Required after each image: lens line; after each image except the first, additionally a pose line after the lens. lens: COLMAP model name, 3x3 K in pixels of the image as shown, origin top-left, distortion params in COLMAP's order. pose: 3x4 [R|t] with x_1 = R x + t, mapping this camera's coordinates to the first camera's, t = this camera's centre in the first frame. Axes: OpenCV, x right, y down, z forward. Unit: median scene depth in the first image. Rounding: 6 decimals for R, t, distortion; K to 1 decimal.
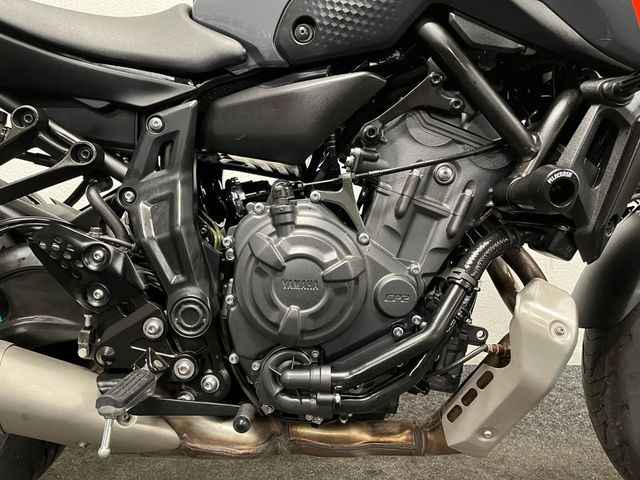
lens RADIAL K [[482.7, 0, 321.1], [0, 482.7, 245.7], [0, 0, 1]] dist [0.015051, -0.021187]
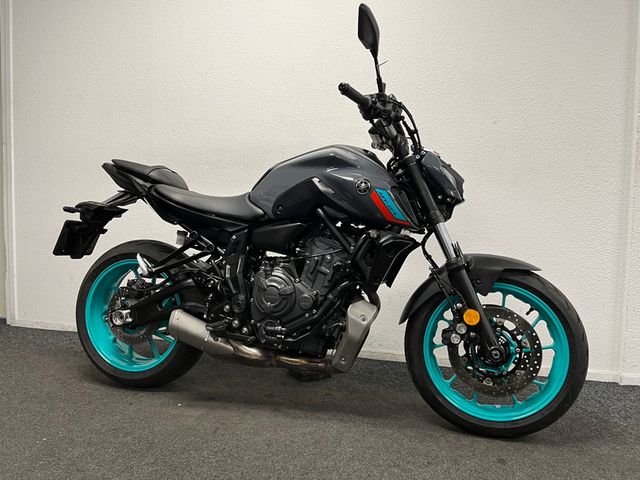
lens RADIAL K [[482.7, 0, 320.2], [0, 482.7, 238.9], [0, 0, 1]] dist [0.015051, -0.021187]
pose [[0.958278, 0.022692, -0.284936, 0.994739], [-0.053194, 0.993588, -0.099770, 0.014179], [0.280845, 0.110764, 0.953340, -1.635267]]
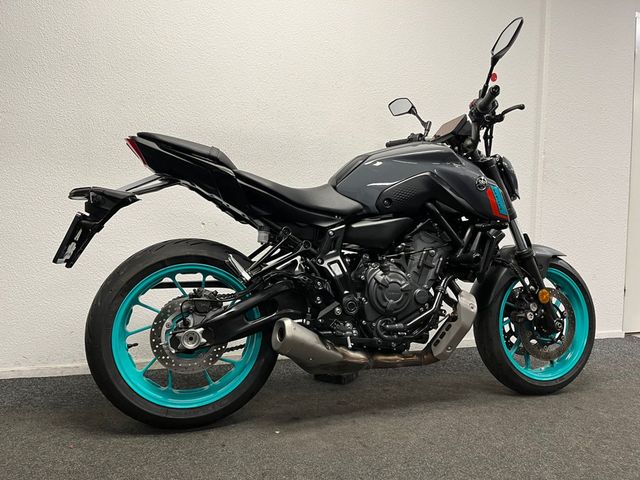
lens RADIAL K [[482.7, 0, 318.3], [0, 482.7, 246.2], [0, 0, 1]] dist [0.015051, -0.021187]
pose [[0.957462, 0.000259, 0.288558, -1.191906], [0.031046, 0.994103, -0.103904, 0.086198], [-0.286883, 0.108443, 0.951808, -1.486037]]
